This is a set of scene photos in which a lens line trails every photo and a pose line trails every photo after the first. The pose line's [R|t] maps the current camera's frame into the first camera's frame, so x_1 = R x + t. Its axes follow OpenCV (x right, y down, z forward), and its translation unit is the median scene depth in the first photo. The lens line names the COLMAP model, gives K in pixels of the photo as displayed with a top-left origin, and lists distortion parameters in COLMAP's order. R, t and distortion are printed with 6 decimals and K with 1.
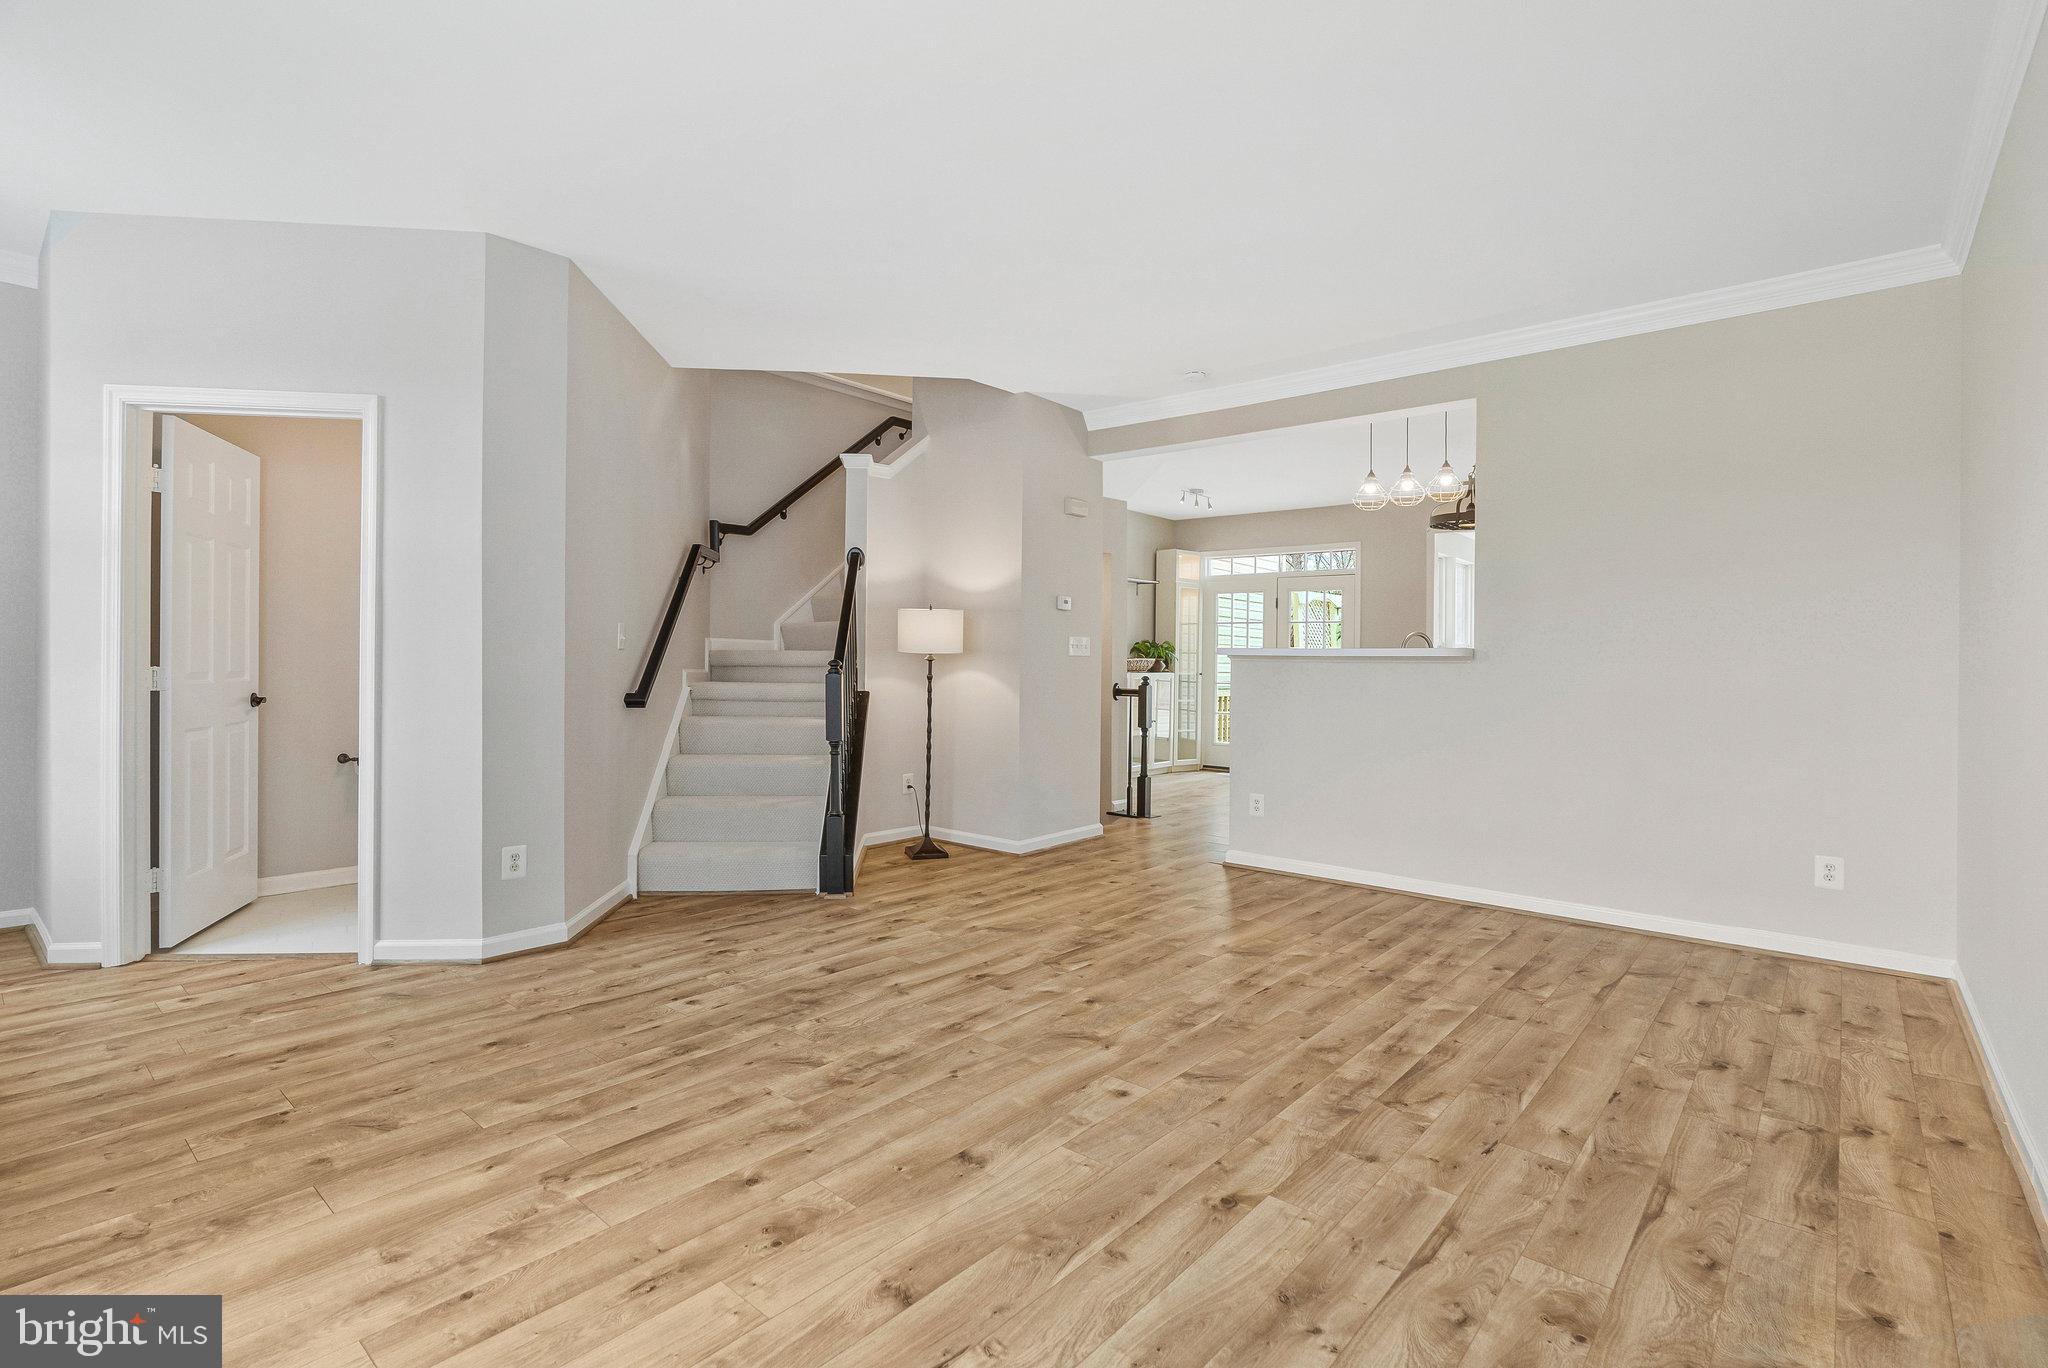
lens RADIAL K [[951.3, 0, 1031.0], [0, 951.3, 671.5], [0, 0, 1]] dist [0.002201, 0.001182]
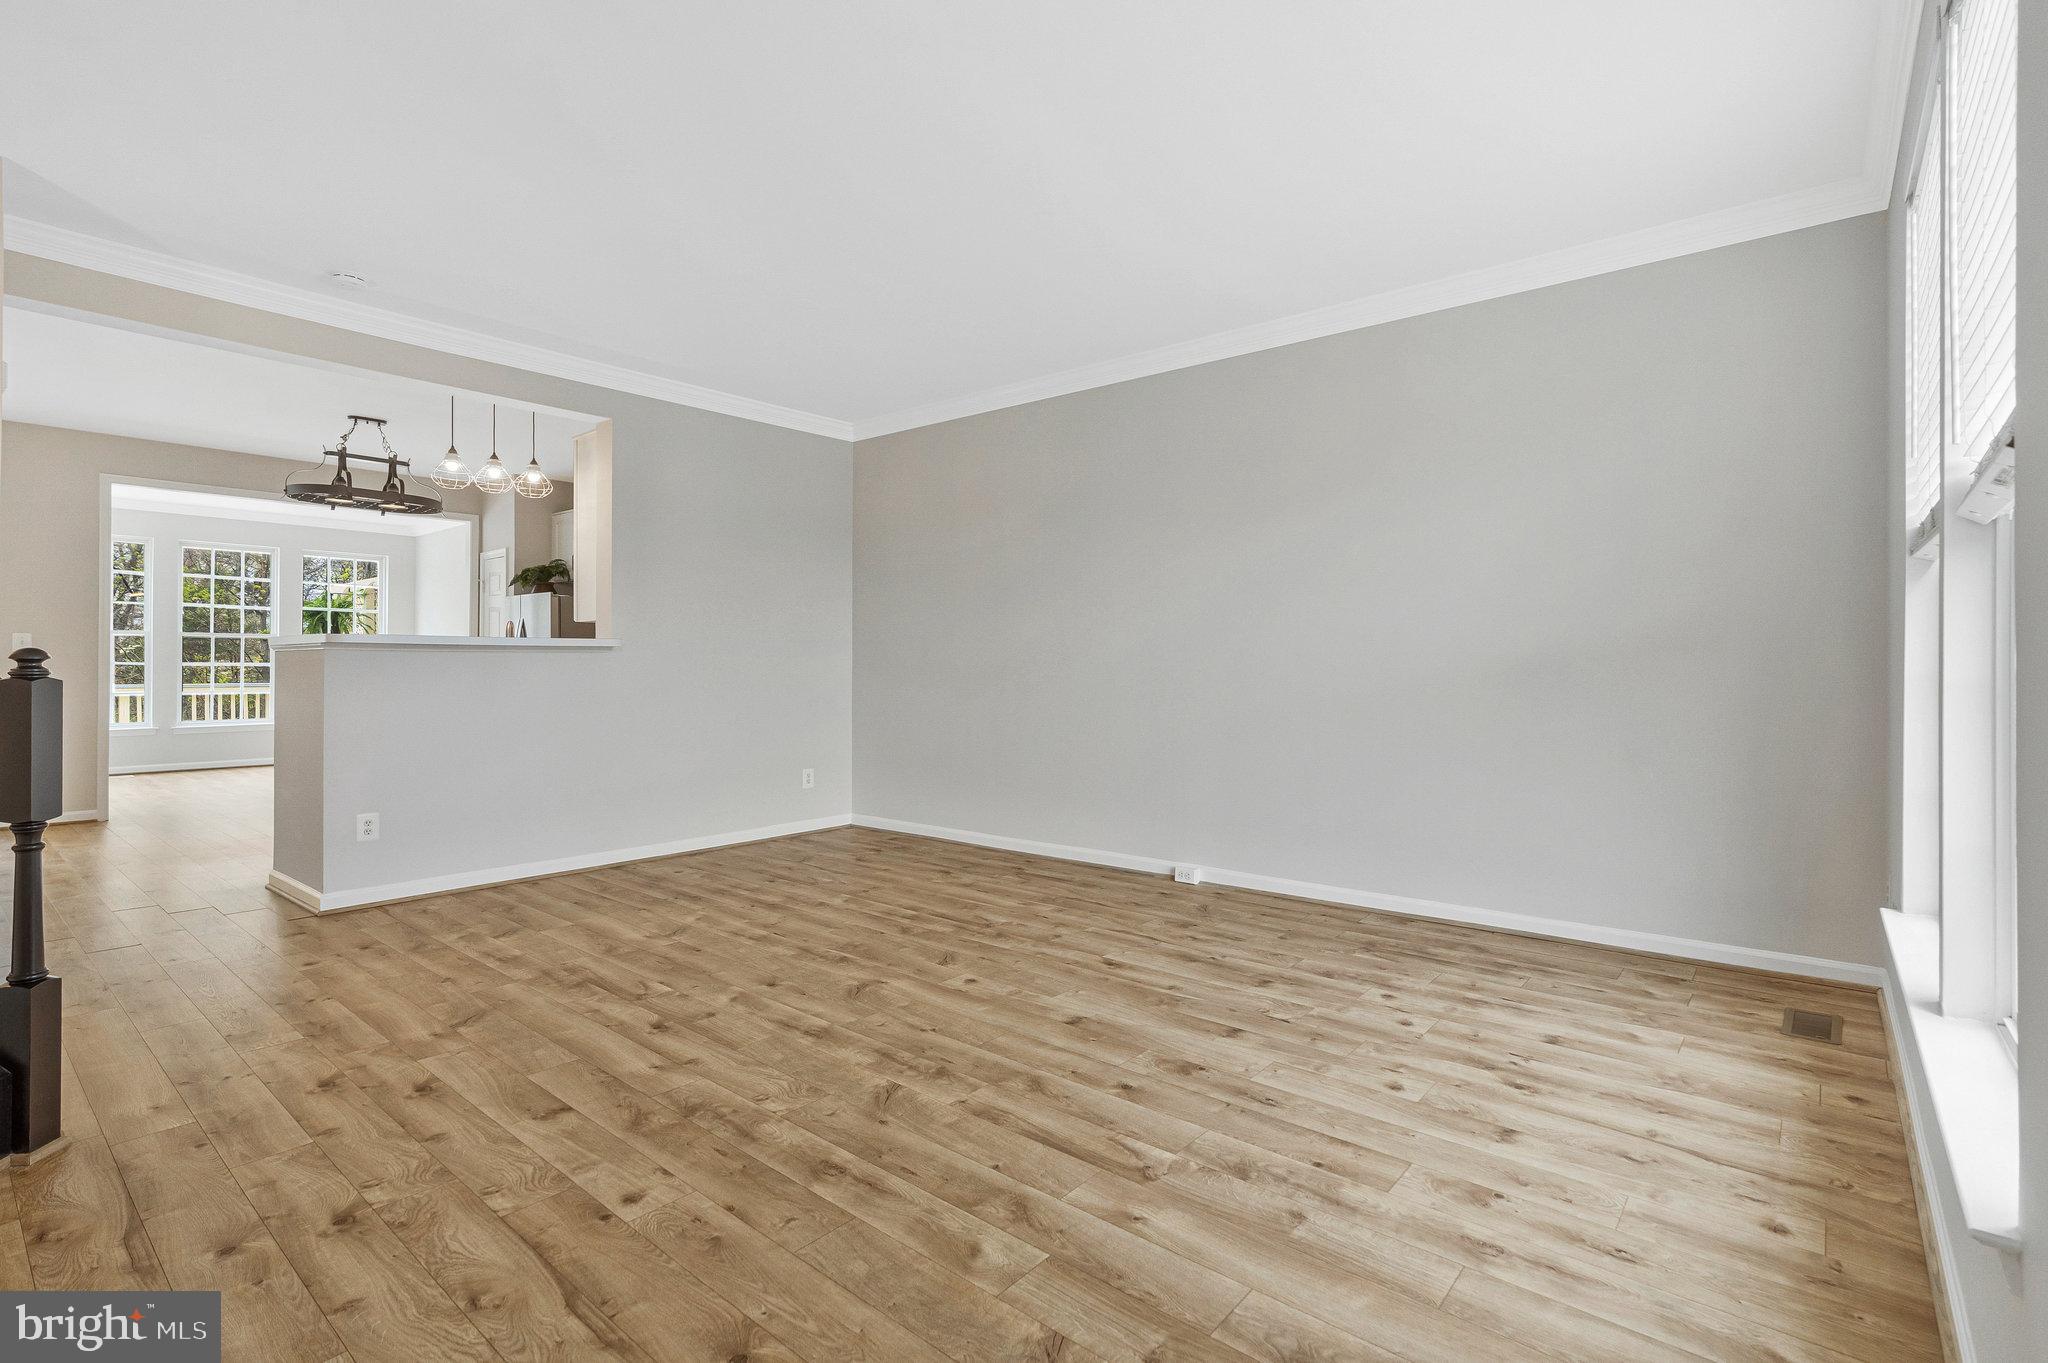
lens RADIAL K [[951.3, 0, 1032.6], [0, 951.3, 661.2], [0, 0, 1]] dist [0.002201, 0.001182]
pose [[-0.011301, -0.007772, 0.999906, -1.114799], [0.004472, 0.999959, 0.007823, -0.009912], [-0.999926, 0.004560, -0.011265, 0.844191]]
